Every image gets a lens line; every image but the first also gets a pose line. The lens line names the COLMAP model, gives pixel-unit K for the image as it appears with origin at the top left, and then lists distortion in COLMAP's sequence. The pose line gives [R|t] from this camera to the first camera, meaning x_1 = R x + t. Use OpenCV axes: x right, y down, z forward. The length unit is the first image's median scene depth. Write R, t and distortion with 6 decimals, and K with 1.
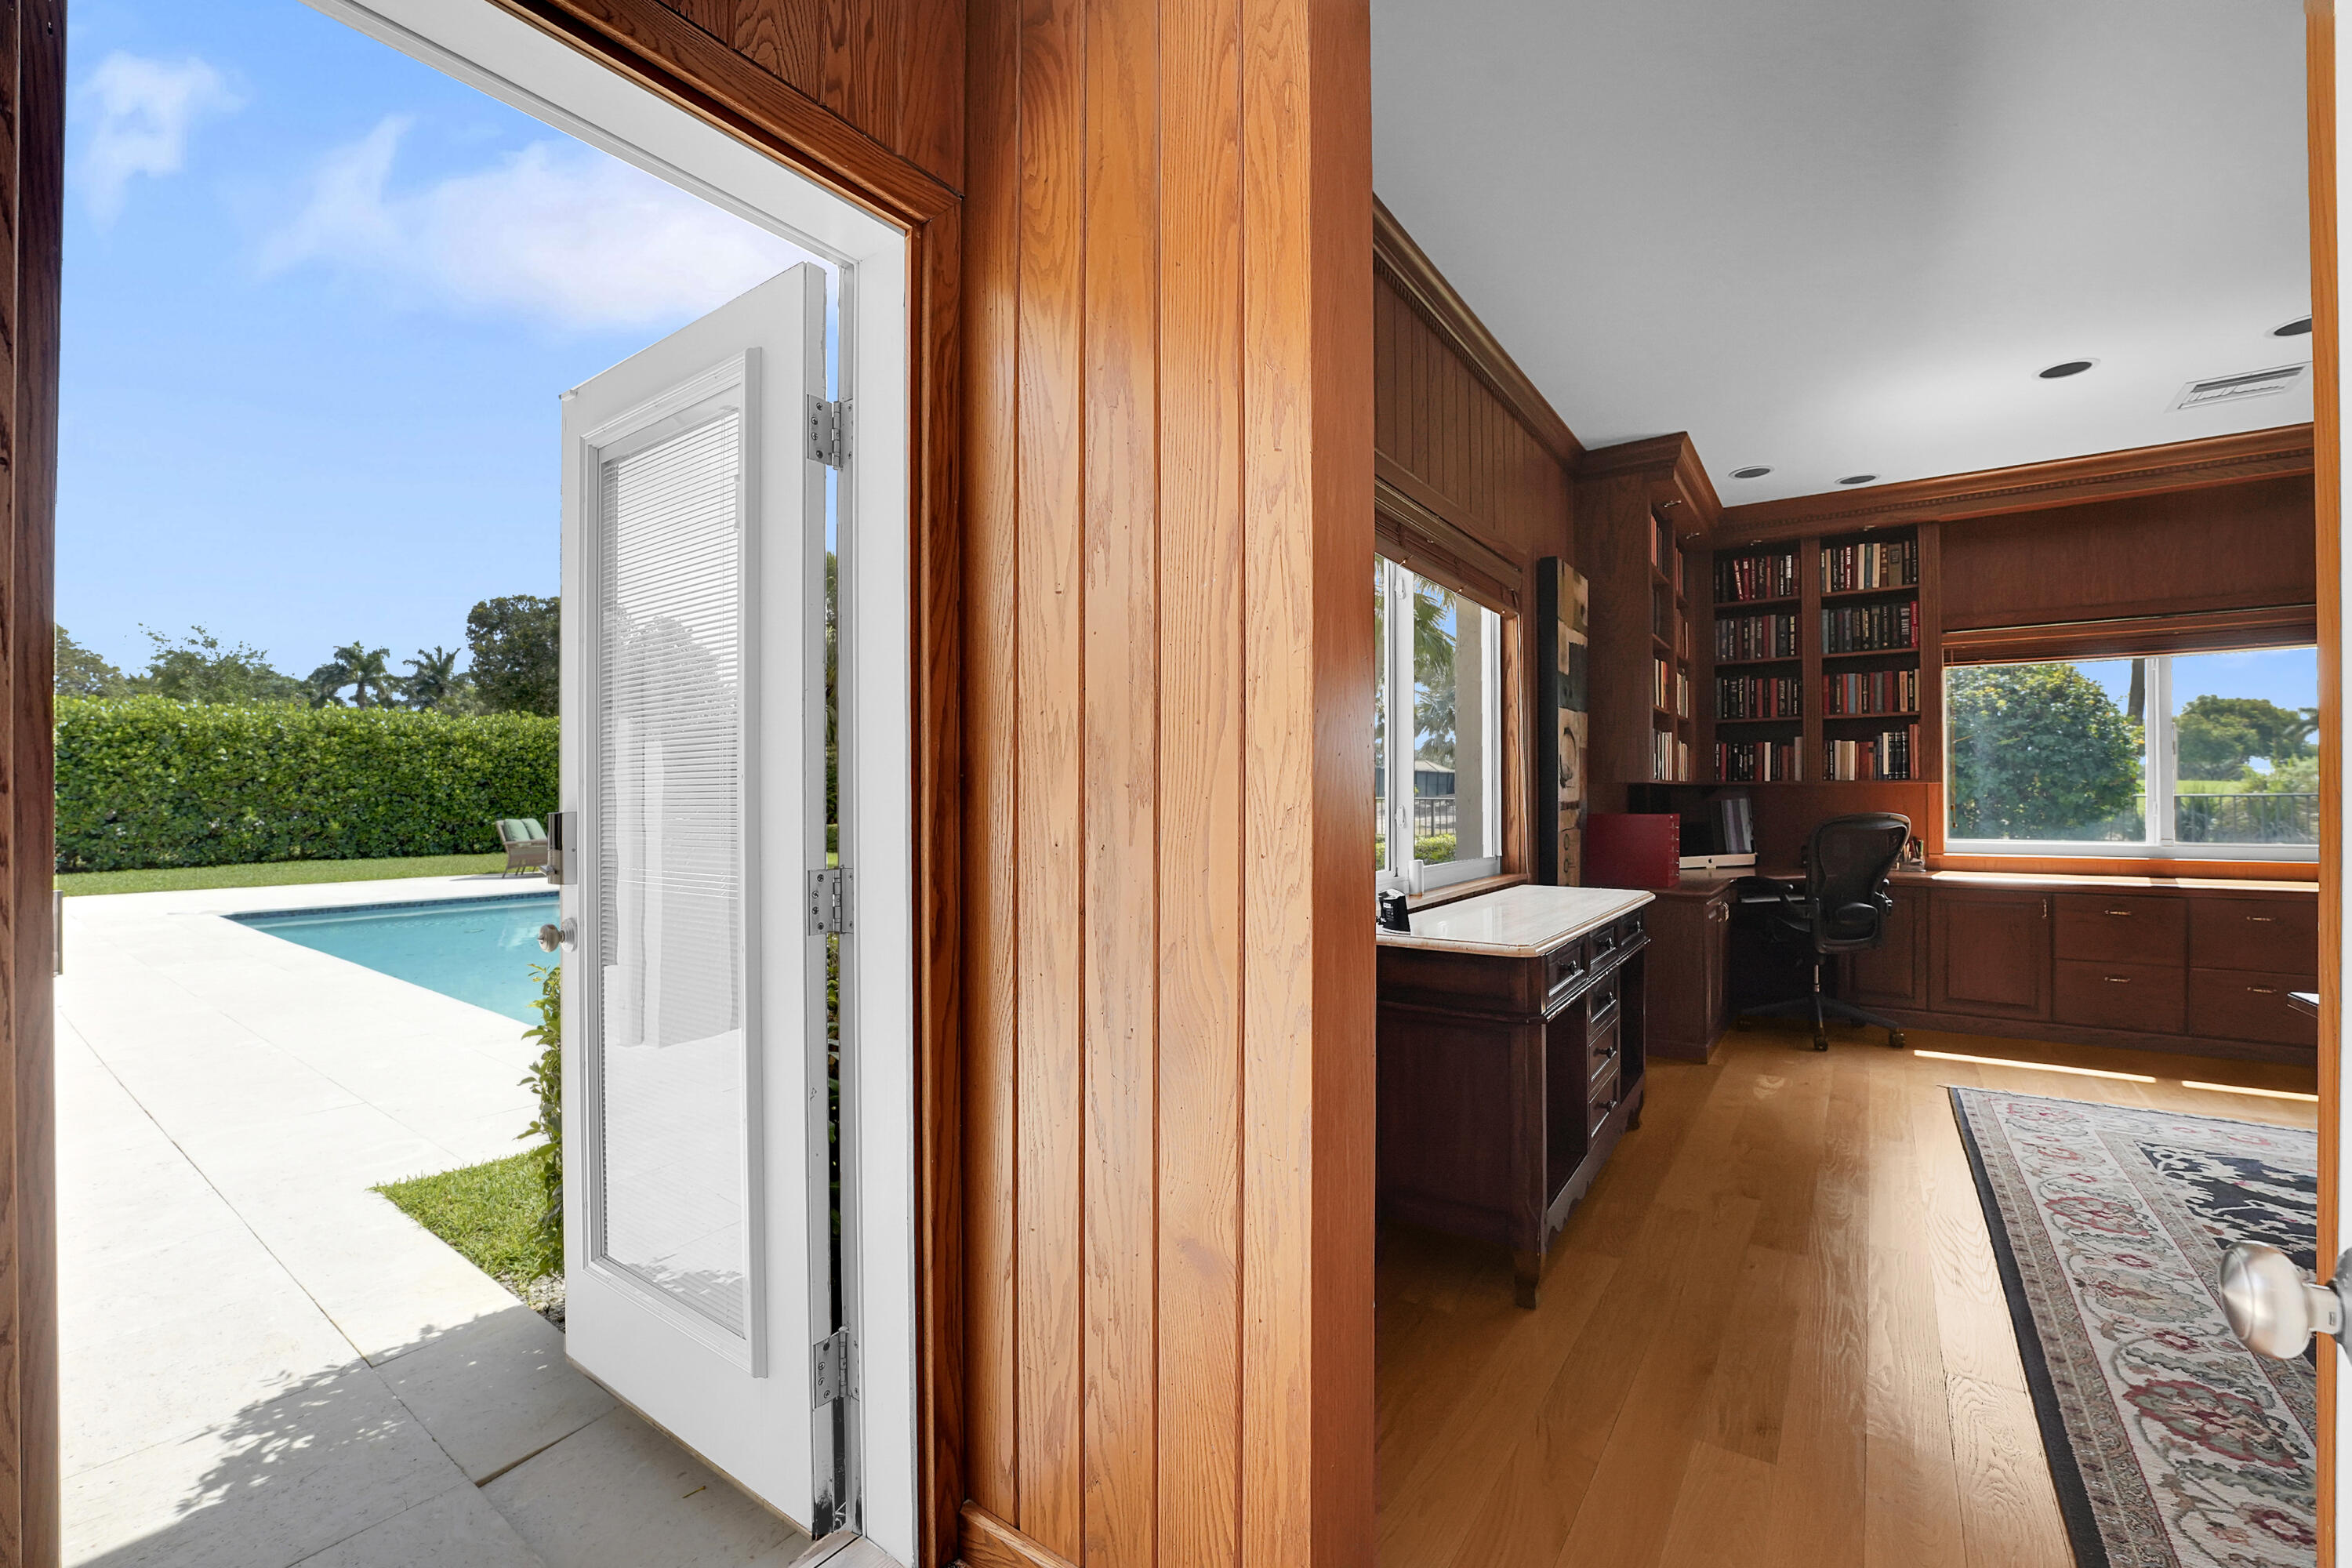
lens RADIAL K [[958.4, 0, 1188.9], [0, 958.4, 792.6], [0, 0, 1]] dist [-0.022343, 0.000876]
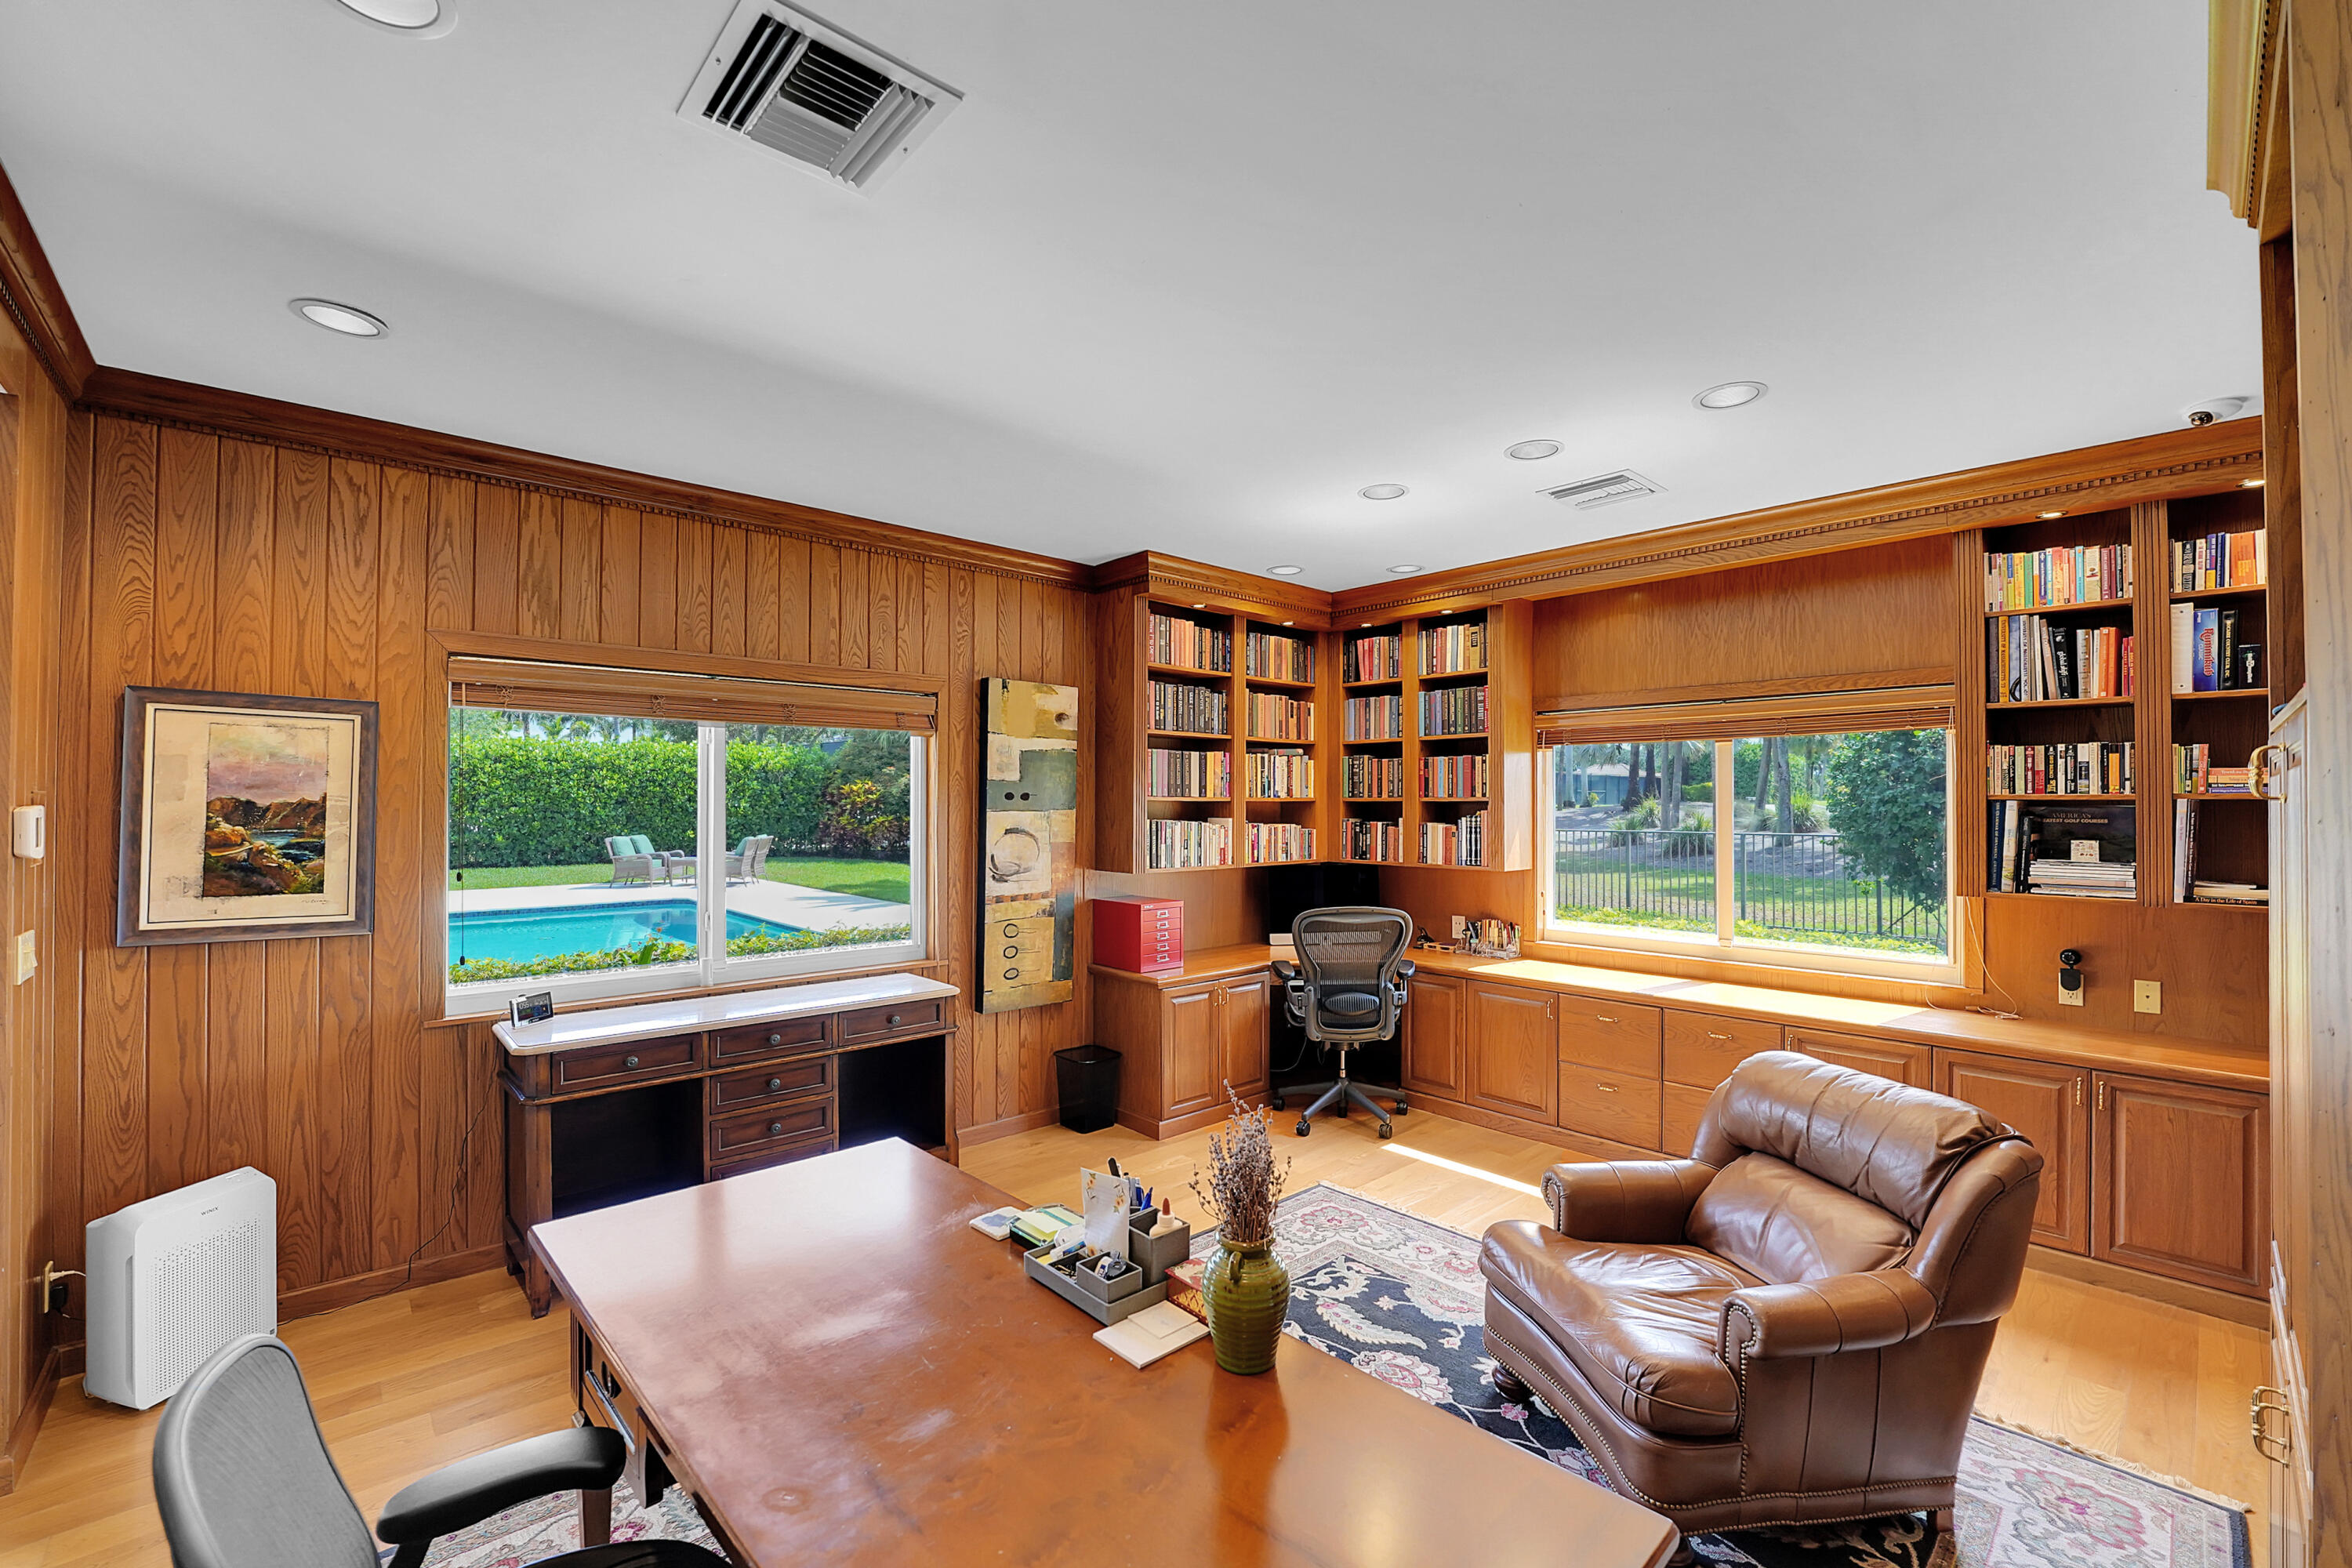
lens RADIAL K [[975.4, 0, 1165.5], [0, 975.4, 788.5], [0, 0, 1]] dist [-0.016543, 0.000243]
pose [[0.979332, 0.001859, -0.202252, 0.752799], [-0.003757, 0.999952, -0.009001, -0.098549], [0.202226, 0.009575, 0.979292, -0.075304]]
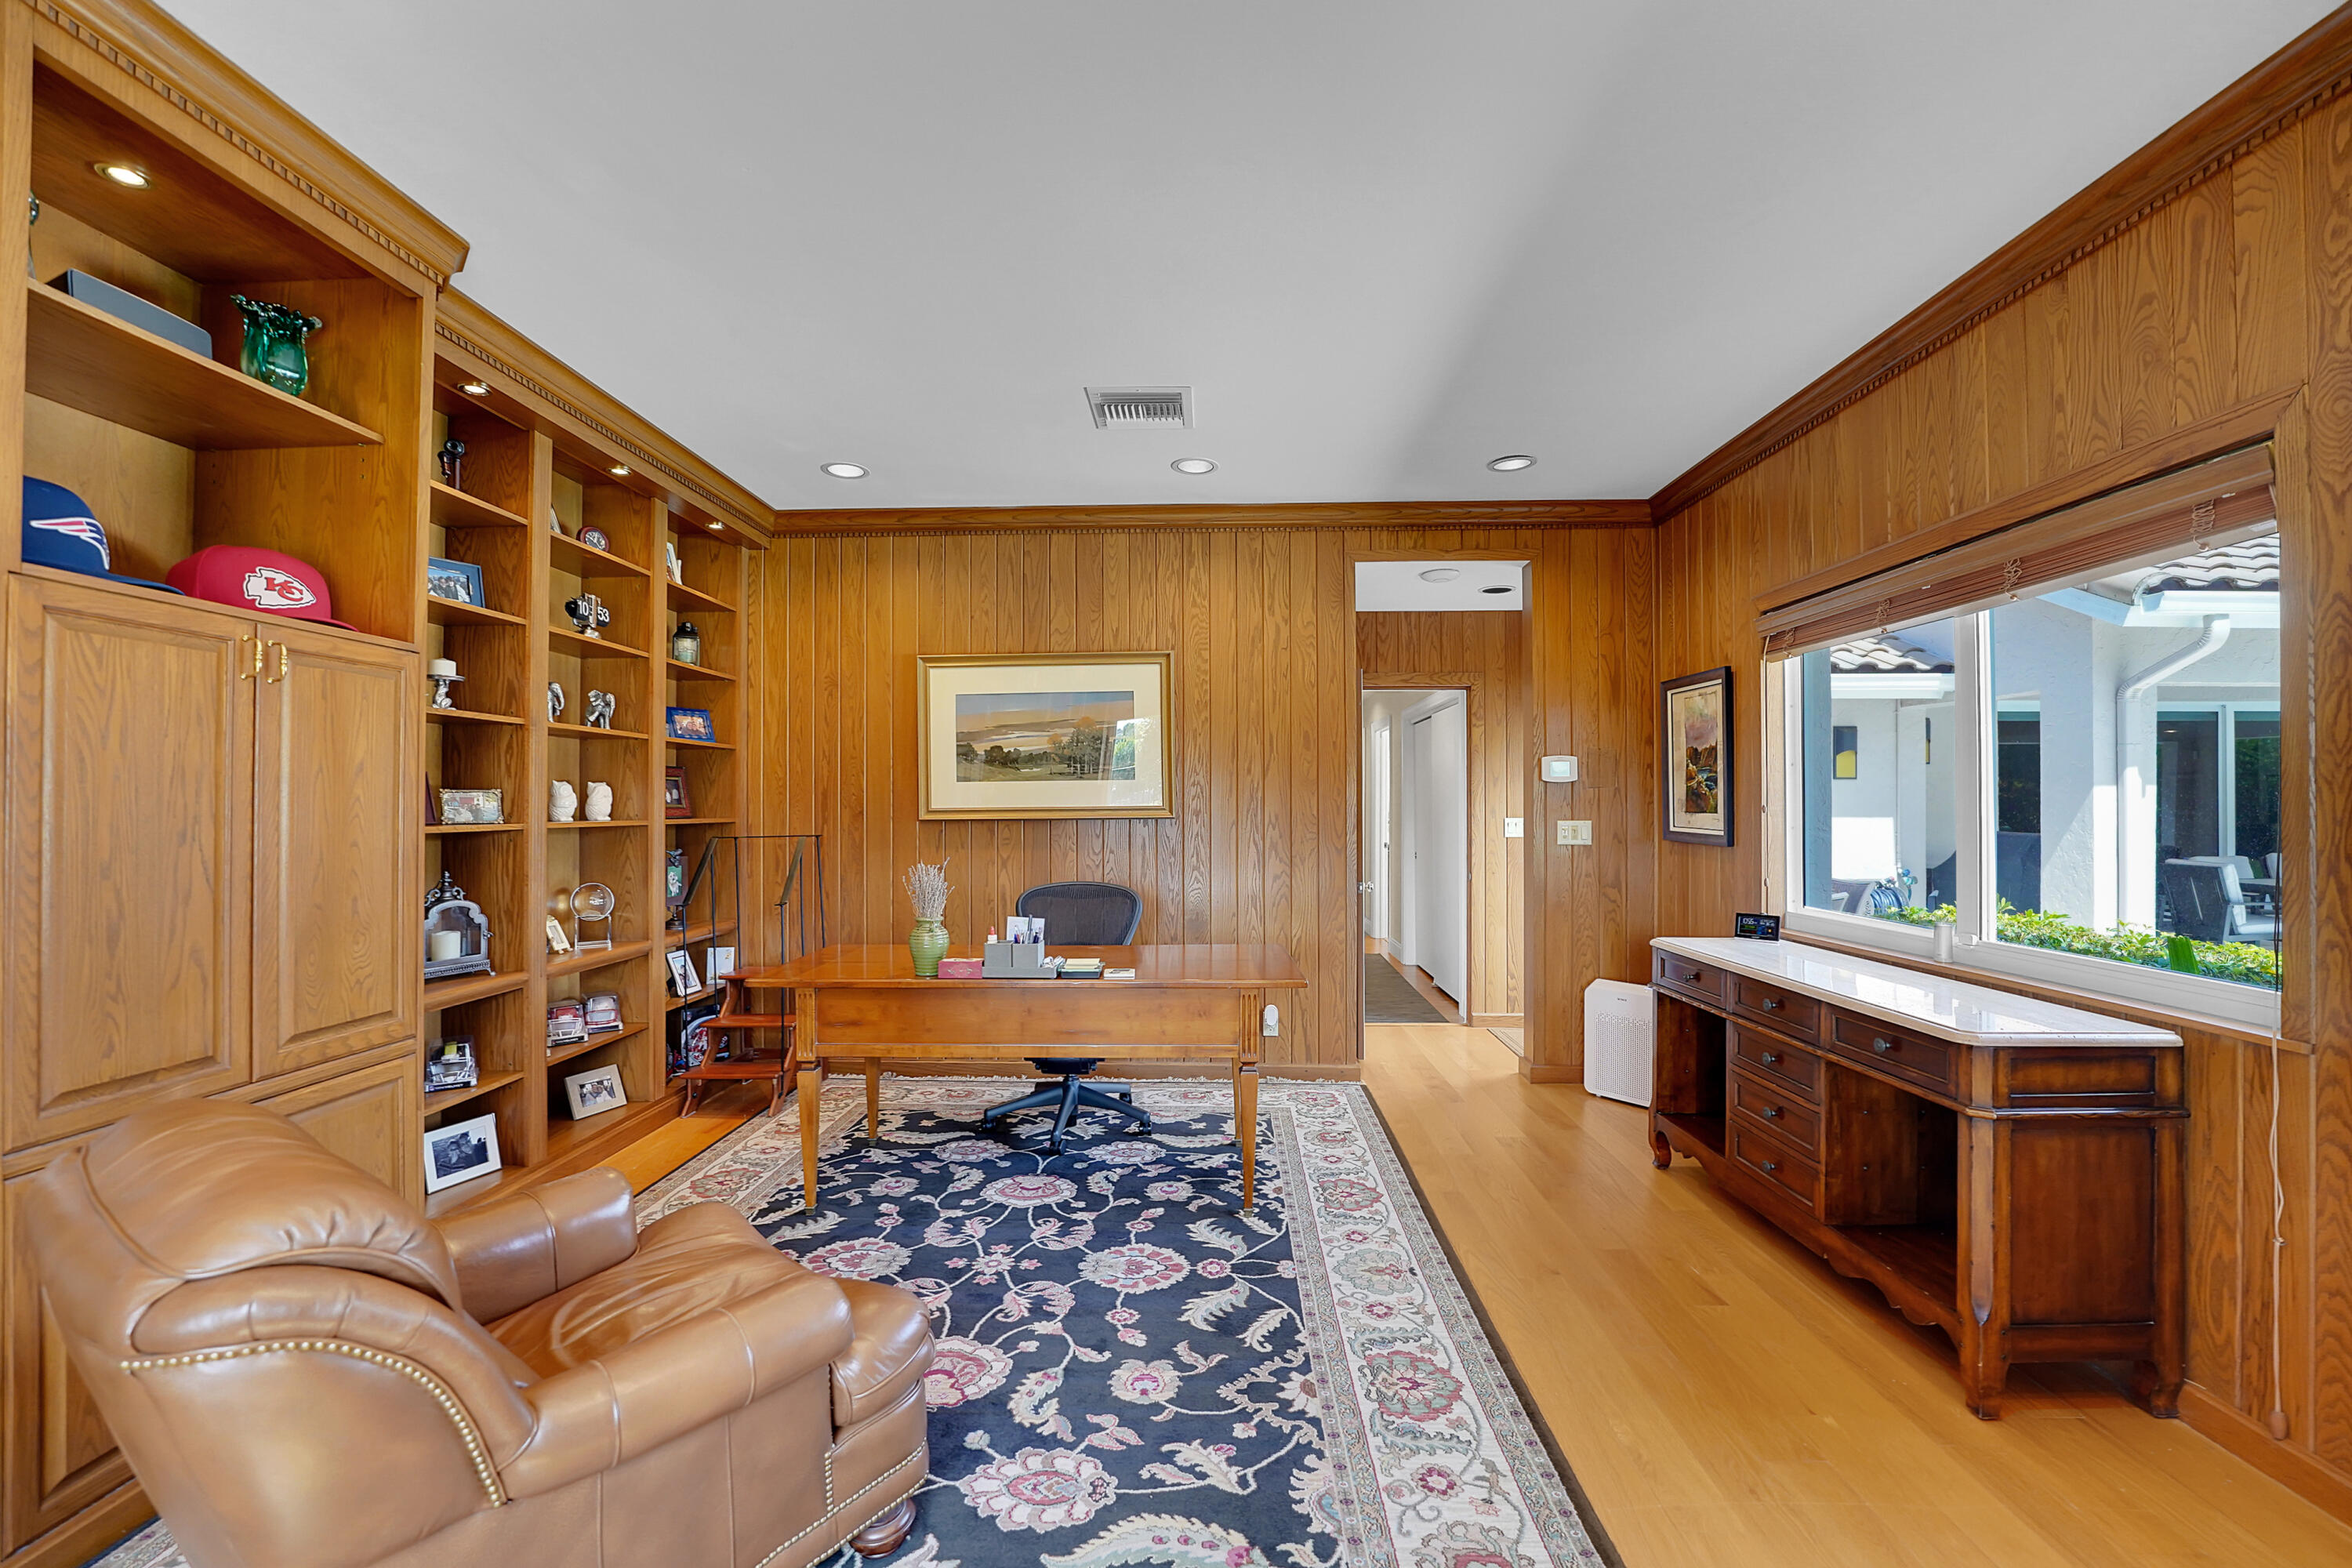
lens RADIAL K [[958.4, 0, 1188.9], [0, 958.4, 792.6], [0, 0, 1]] dist [-0.022343, 0.000876]
pose [[-0.829947, -0.002253, -0.557837, 0.962632], [0.007735, 0.999849, -0.015546, -0.036071], [0.557788, -0.017217, -0.829805, 0.957177]]
